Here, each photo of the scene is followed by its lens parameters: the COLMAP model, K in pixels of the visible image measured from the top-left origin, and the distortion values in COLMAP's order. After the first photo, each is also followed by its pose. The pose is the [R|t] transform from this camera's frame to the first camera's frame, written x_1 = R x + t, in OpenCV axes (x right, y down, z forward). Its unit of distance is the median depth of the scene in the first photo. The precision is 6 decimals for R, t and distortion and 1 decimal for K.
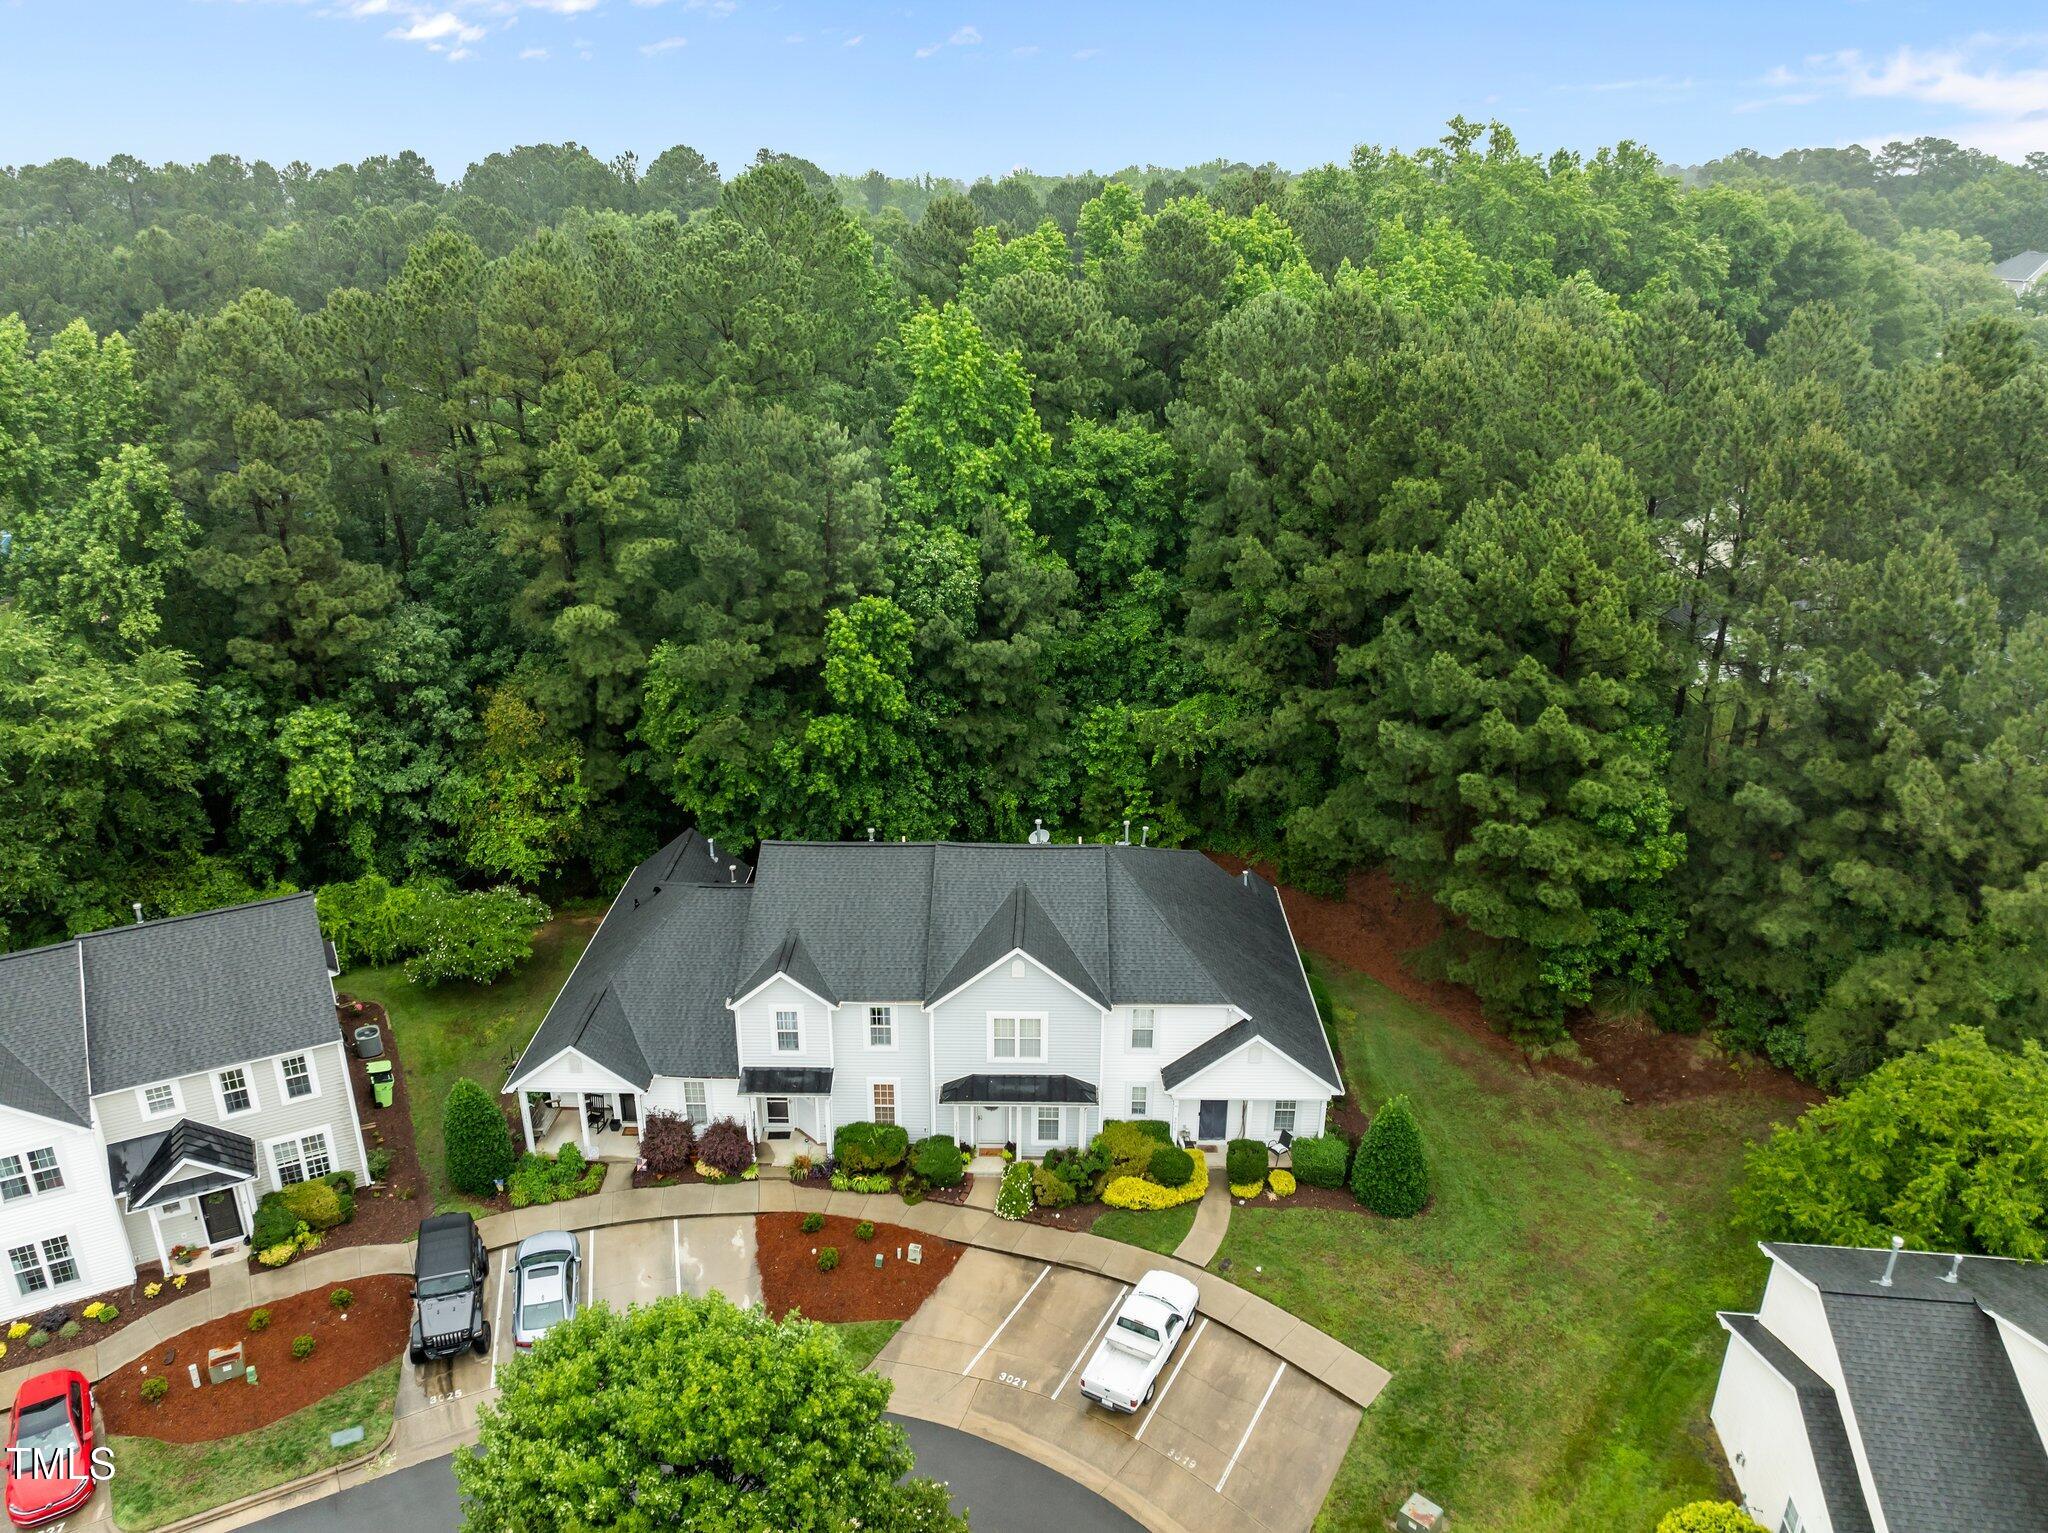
lens RADIAL K [[1514.5, 0, 1024.0], [0, 1514.5, 766.5], [0, 0, 1]] dist [-0.022525, -0.000111]
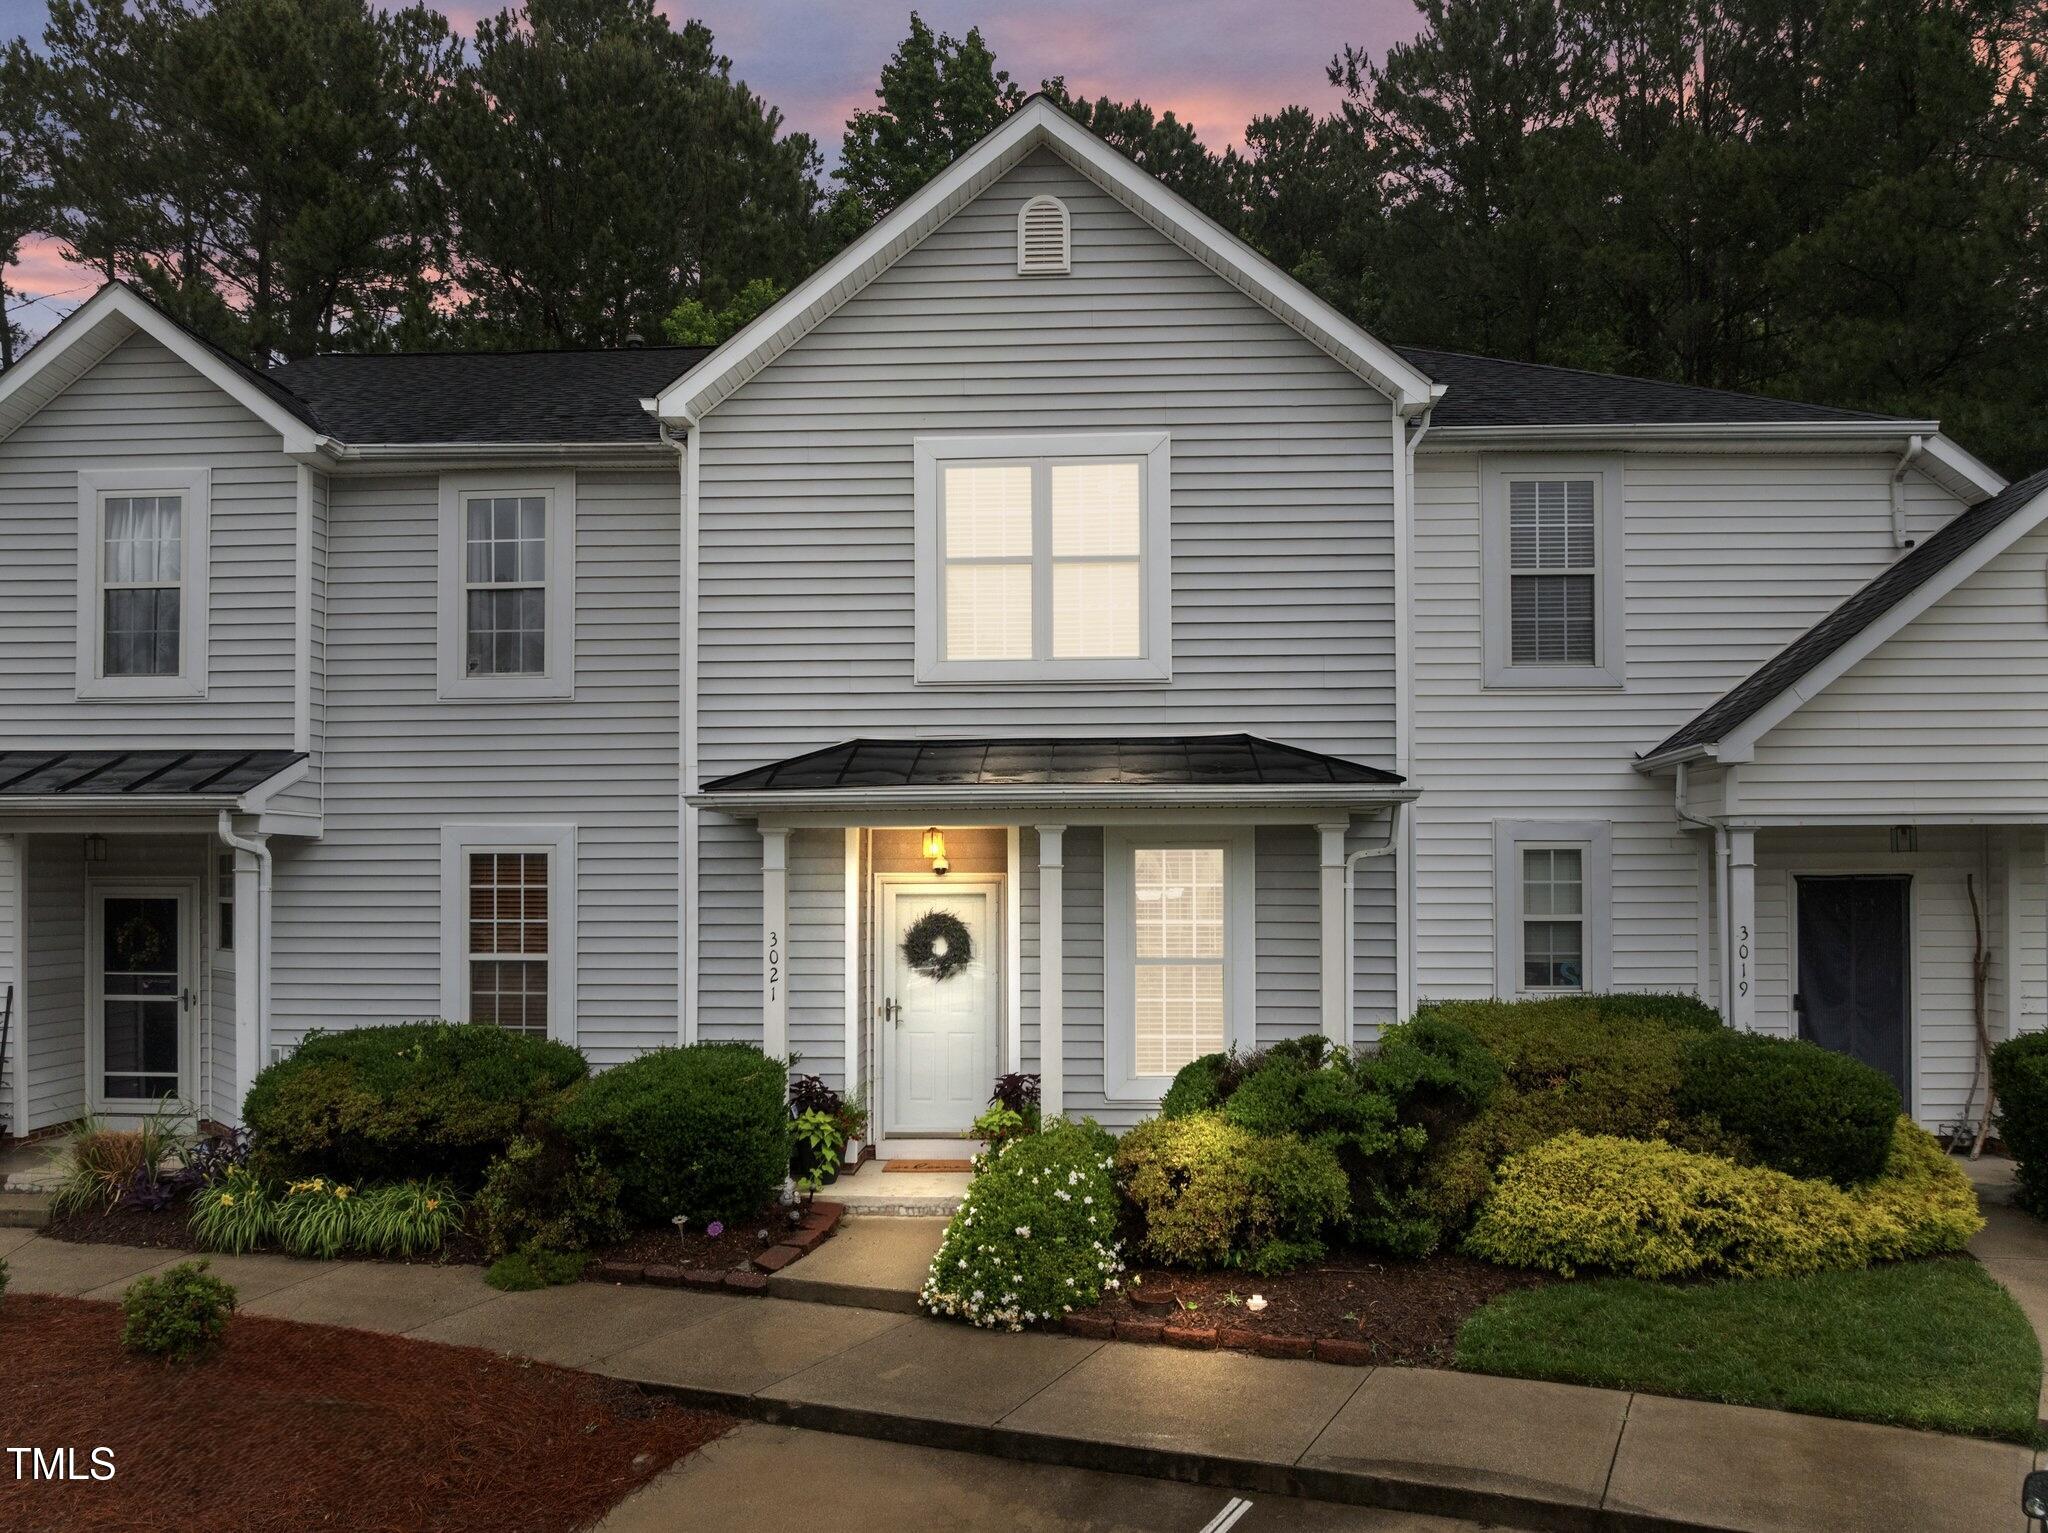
lens RADIAL K [[1479.0, 0, 1012.4], [0, 1479.0, 892.3], [0, 0, 1]] dist [-0.052793, -0.001677]
pose [[0.998966, -0.007922, -0.044764, 0.000951], [-0.010215, 0.920399, -0.390846, 0.316037], [0.044297, 0.390899, 0.919367, 0.799849]]
